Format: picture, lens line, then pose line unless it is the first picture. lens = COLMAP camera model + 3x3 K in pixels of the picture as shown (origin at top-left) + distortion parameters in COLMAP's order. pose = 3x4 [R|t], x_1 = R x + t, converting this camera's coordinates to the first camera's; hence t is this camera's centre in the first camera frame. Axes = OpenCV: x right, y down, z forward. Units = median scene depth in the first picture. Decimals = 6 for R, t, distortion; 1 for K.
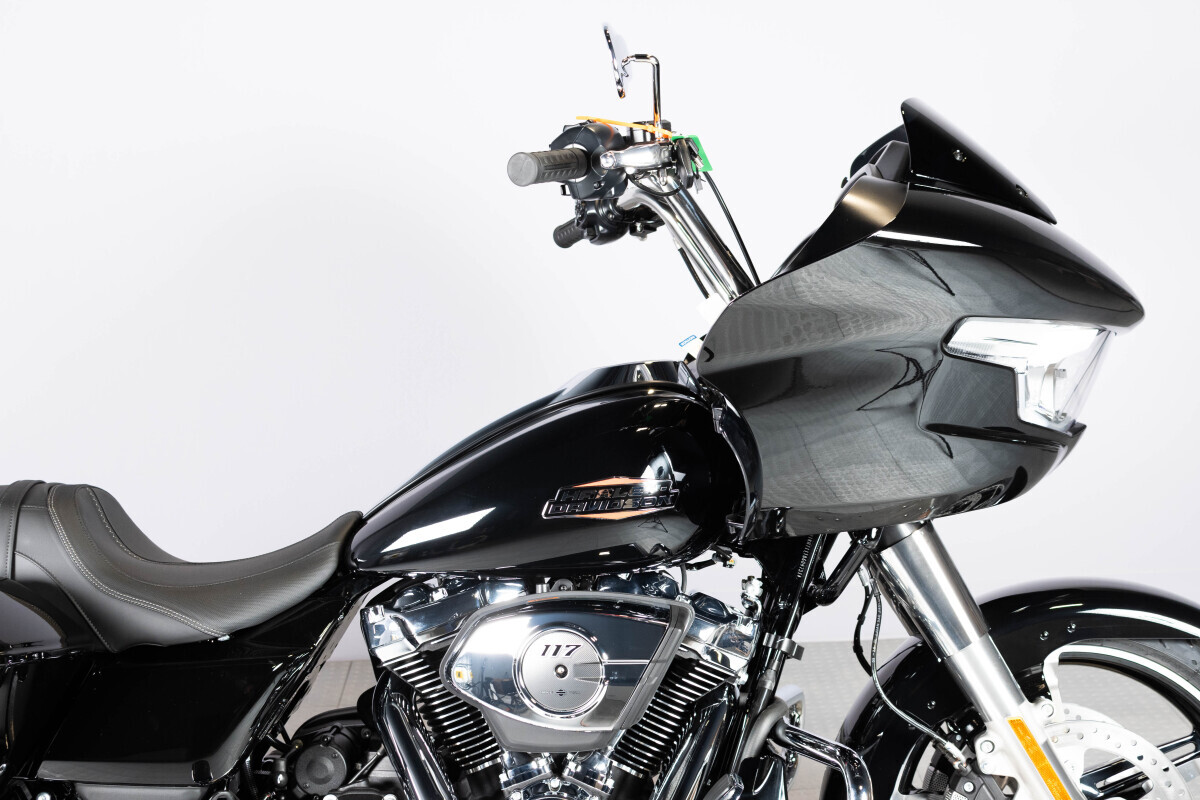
lens RADIAL K [[1940.6, 0, 633.6], [0, 1940.6, 415.7], [0, 0, 1]] dist [-0.016183, 0.162408]
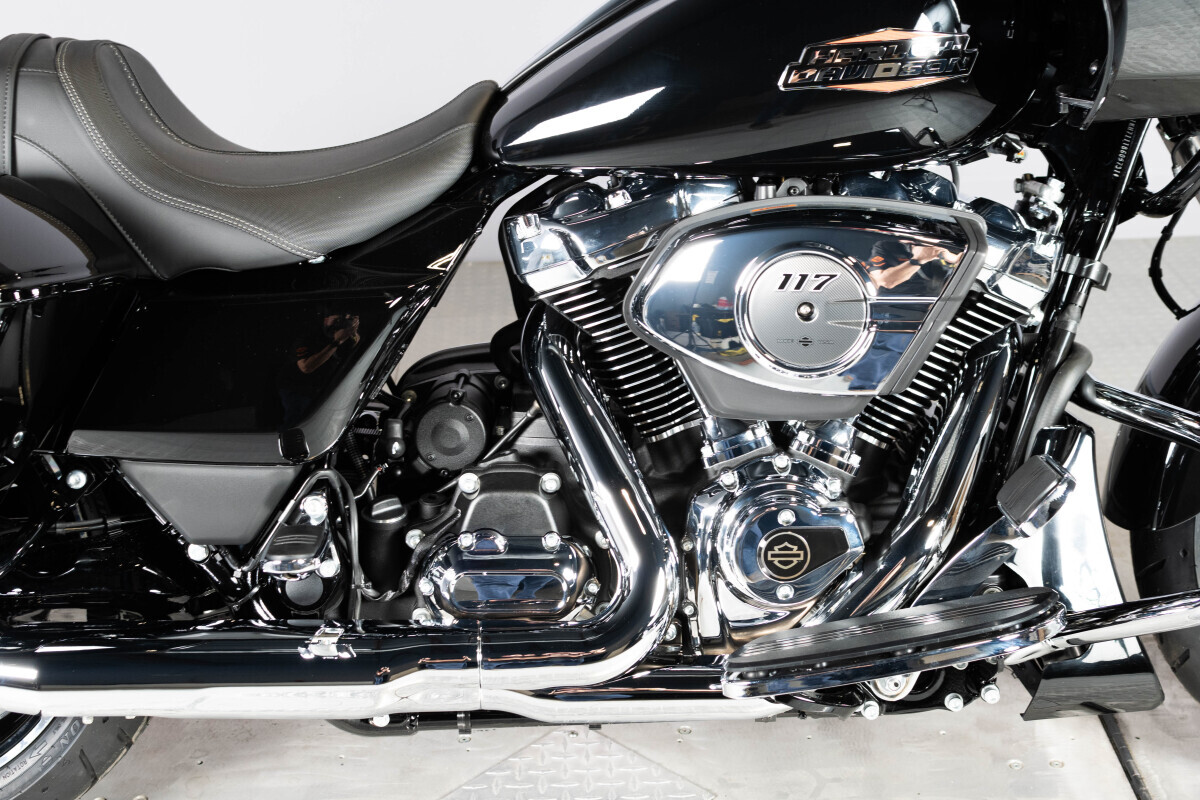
lens RADIAL K [[1871.0, 0, 622.6], [0, 1871.0, 401.1], [0, 0, 1]] dist [0.009009, 0.081586]
pose [[0.999989, 0.004669, 0.001082, -0.098584], [-0.004792, 0.977792, 0.209524, 0.020899], [-0.000079, -0.209527, 0.977803, 0.314846]]
